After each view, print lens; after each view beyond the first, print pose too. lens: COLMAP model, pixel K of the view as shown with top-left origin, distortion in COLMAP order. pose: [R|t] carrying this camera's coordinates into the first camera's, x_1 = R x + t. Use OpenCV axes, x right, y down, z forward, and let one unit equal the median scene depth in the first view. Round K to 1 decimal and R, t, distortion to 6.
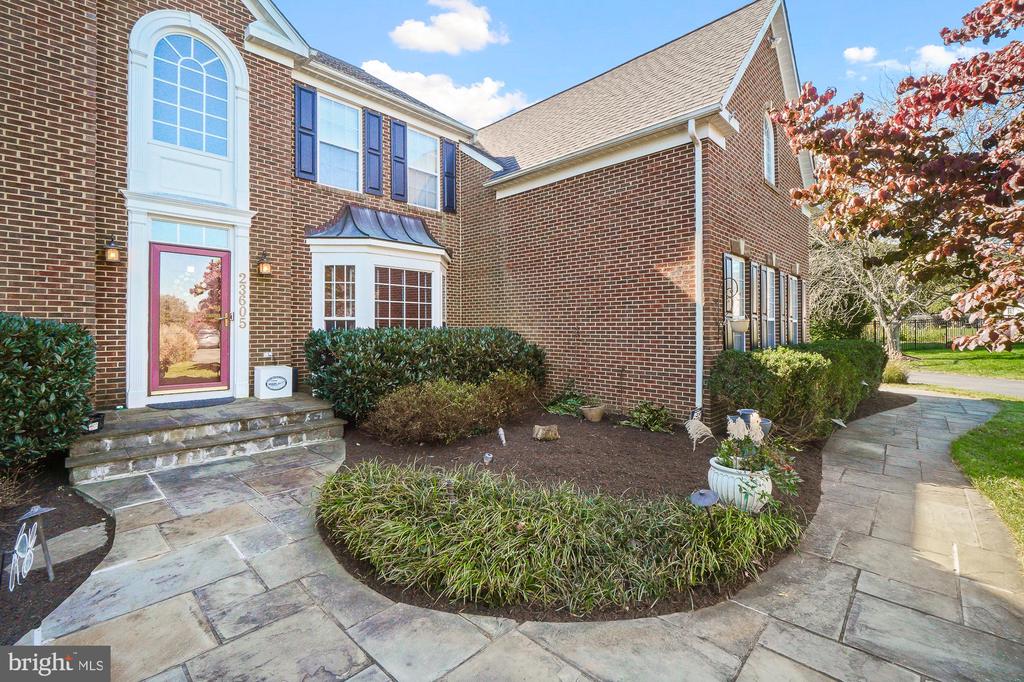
lens RADIAL K [[443.7, 0, 512.8], [0, 443.7, 330.9], [0, 0, 1]] dist [-0.017317, 0.000719]
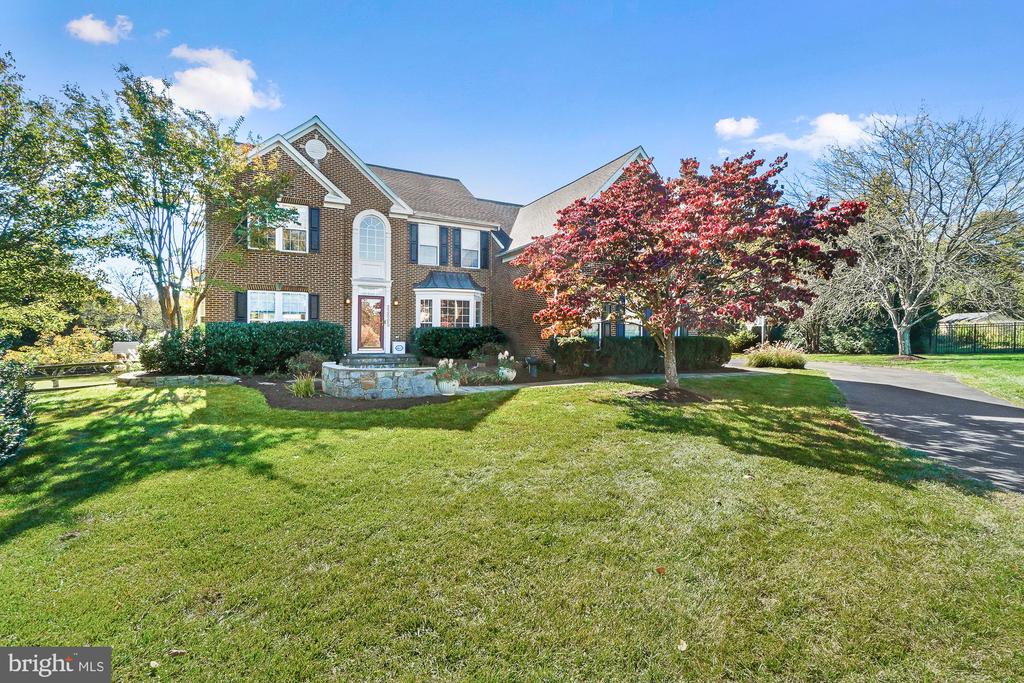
lens RADIAL K [[443.7, 0, 513.6], [0, 443.7, 337.5], [0, 0, 1]] dist [-0.017317, 0.000719]
pose [[0.944175, 0.015743, -0.329068, 0.817578], [-0.012151, 0.999842, 0.012969, 0.014296], [0.329220, -0.008247, 0.944217, -1.056053]]
